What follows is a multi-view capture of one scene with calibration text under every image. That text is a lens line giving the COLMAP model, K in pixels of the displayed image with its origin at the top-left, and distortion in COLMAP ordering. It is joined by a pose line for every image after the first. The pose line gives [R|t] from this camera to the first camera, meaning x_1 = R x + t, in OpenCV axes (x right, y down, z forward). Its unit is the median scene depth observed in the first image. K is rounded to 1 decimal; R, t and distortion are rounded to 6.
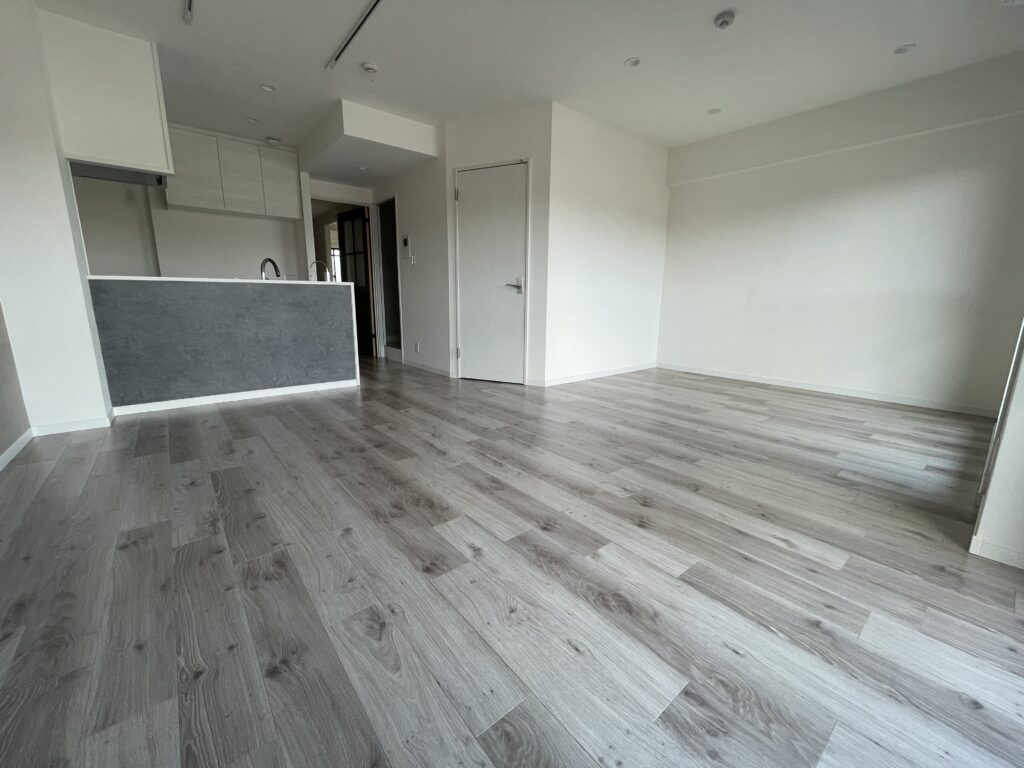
lens RADIAL K [[409.4, 0, 512.0], [0, 409.4, 384.0], [0, 0, 1]] dist [-0.000335, -0.000065]
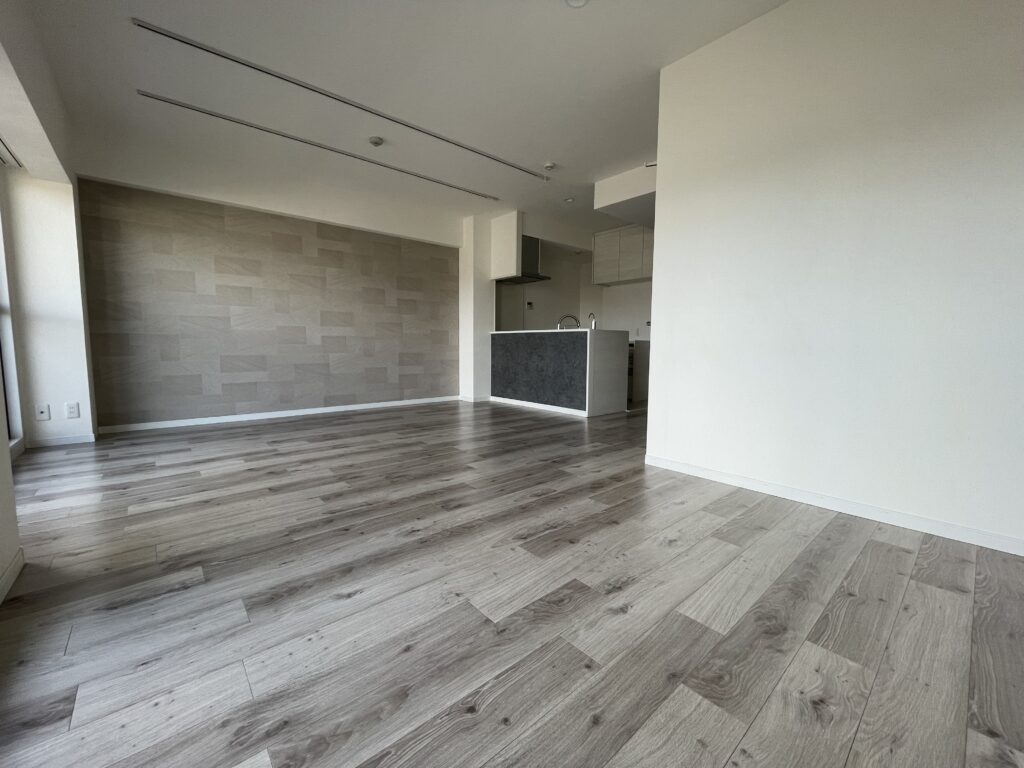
lens RADIAL K [[420.9, 0, 511.7], [0, 420.9, 376.8], [0, 0, 1]] dist [0.001202, 0.000084]
pose [[0.025410, 0.065093, -0.997556, 1.381788], [-0.214020, 0.975095, 0.058176, -0.230373], [0.976499, 0.212019, 0.038708, 1.303136]]
